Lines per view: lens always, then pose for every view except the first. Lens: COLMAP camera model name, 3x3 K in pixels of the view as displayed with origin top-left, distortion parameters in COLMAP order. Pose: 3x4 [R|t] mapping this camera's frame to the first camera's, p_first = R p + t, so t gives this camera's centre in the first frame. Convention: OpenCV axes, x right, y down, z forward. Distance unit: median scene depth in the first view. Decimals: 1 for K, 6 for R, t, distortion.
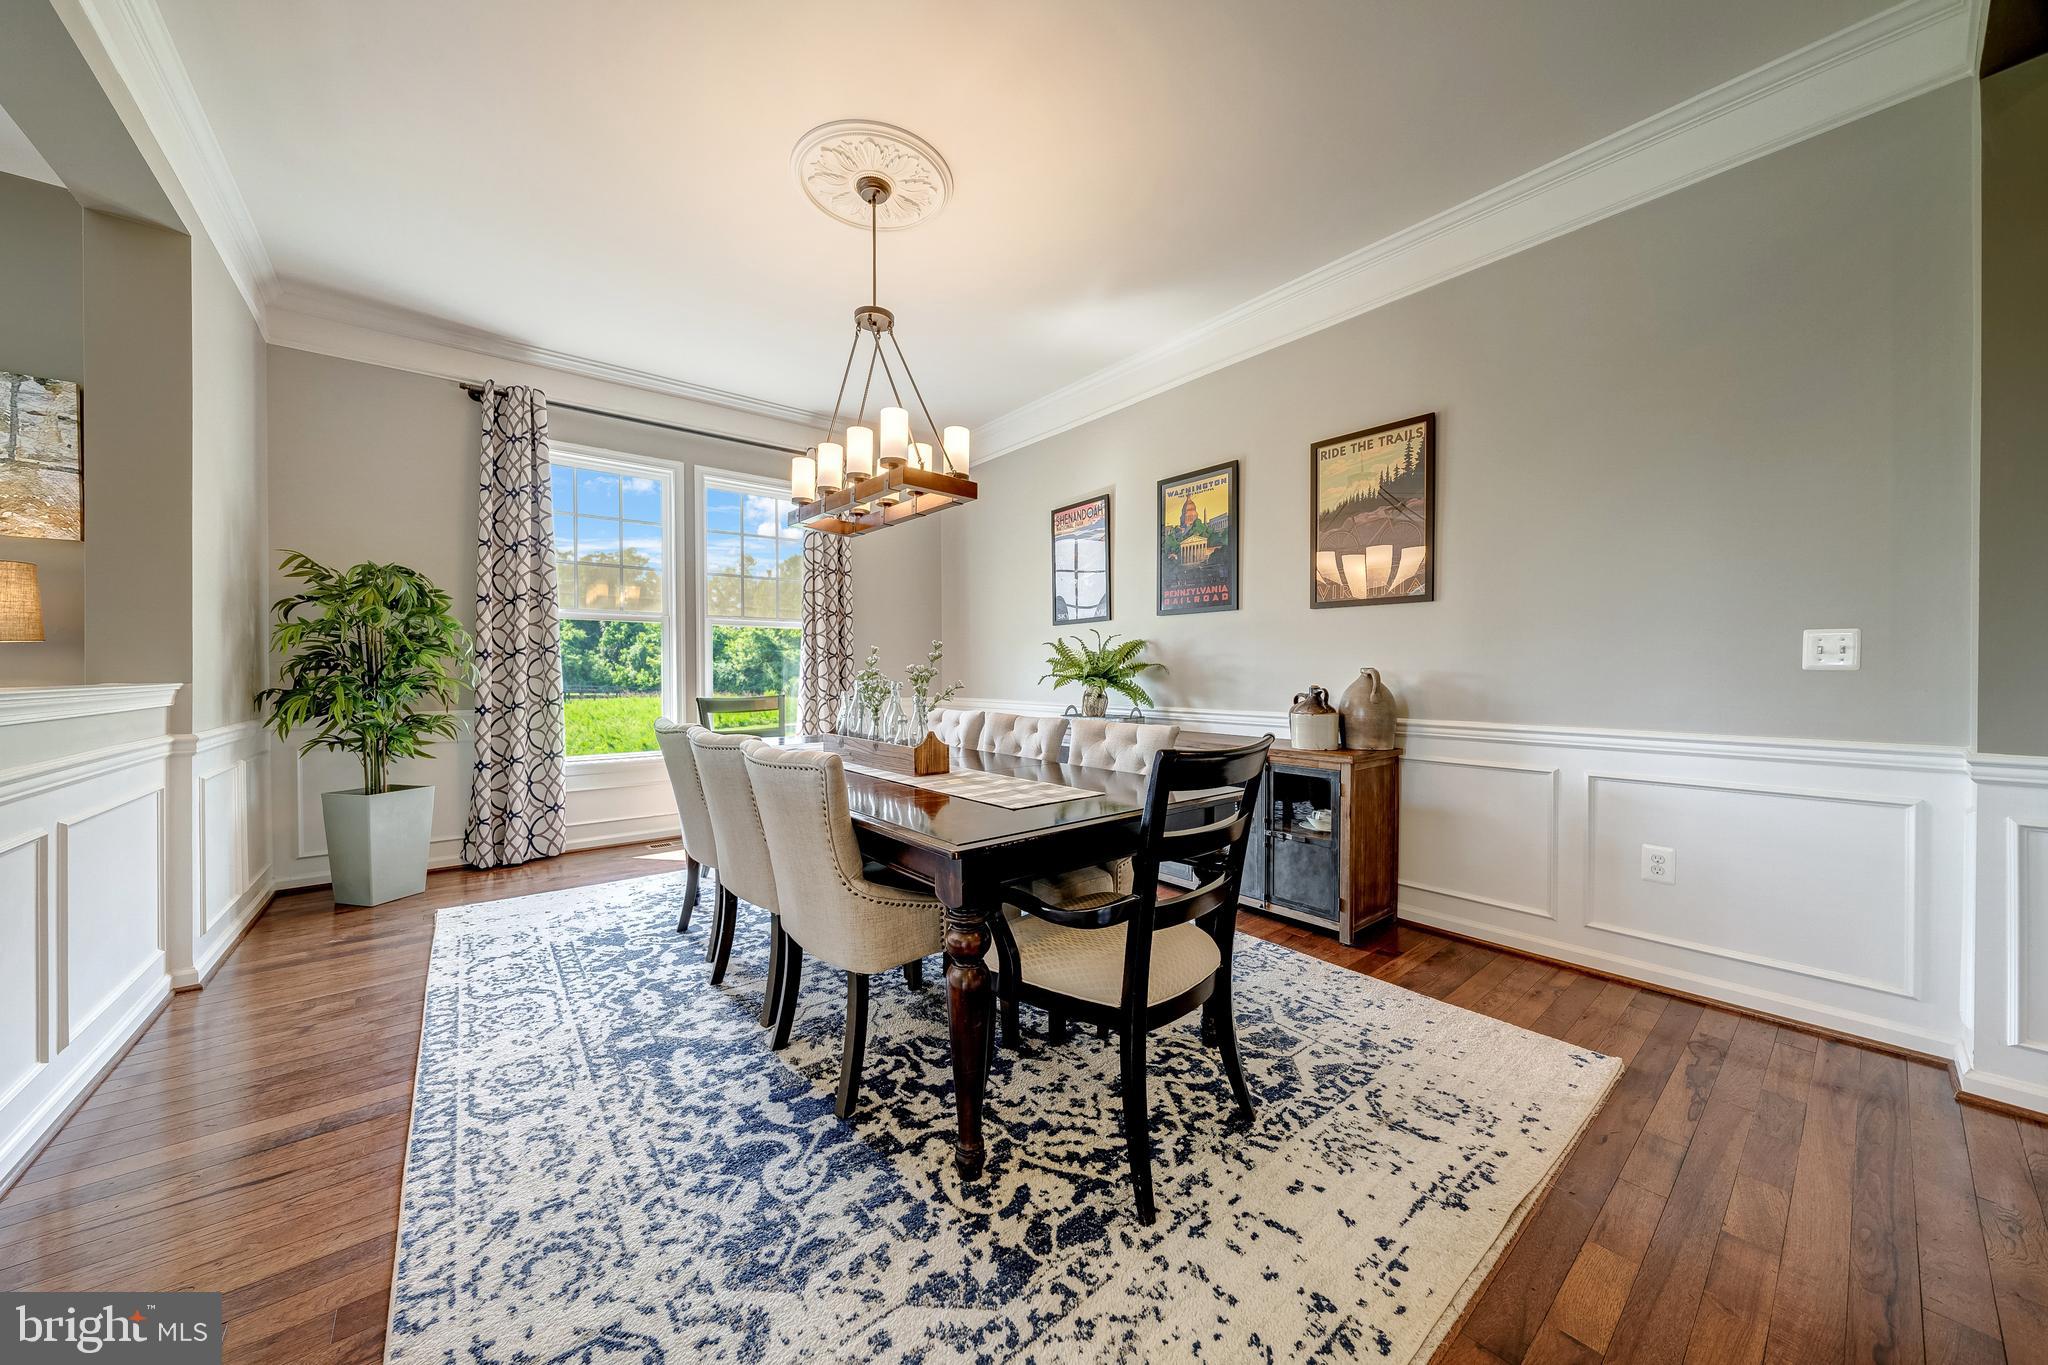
lens RADIAL K [[716.6, 0, 1038.4], [0, 716.6, 668.0], [0, 0, 1]] dist [-0.009979, 0.000325]
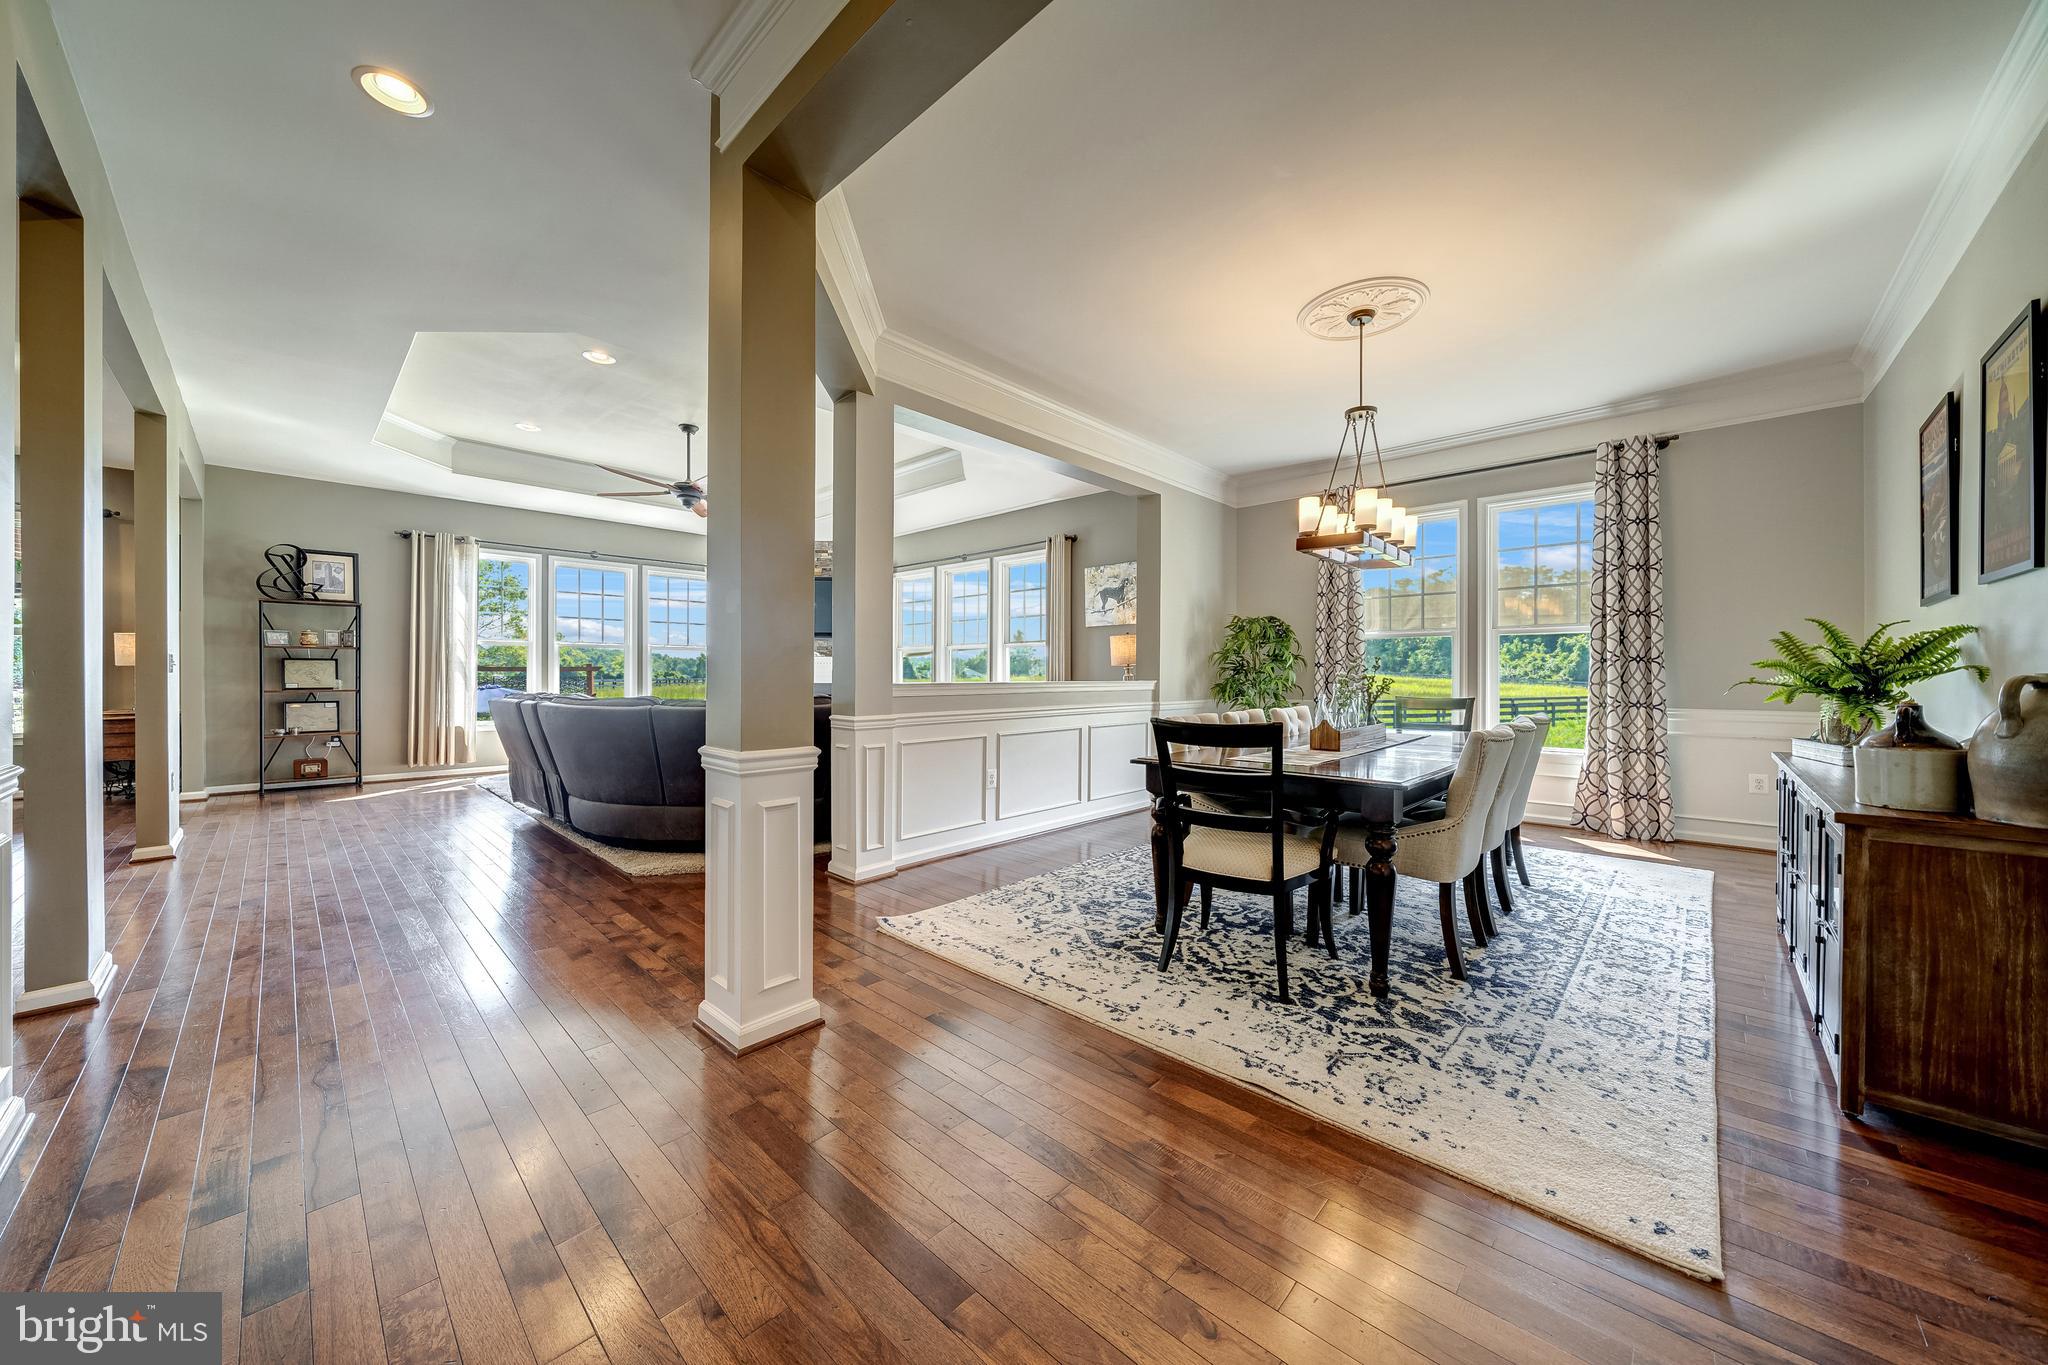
lens RADIAL K [[716.6, 0, 1007.0], [0, 716.6, 672.3], [0, 0, 1]] dist [-0.009979, 0.000325]
pose [[0.101813, -0.004105, -0.994795, 1.310518], [0.003699, 0.999986, -0.003748, -0.001870], [0.994797, -0.003299, 0.101826, 0.268127]]
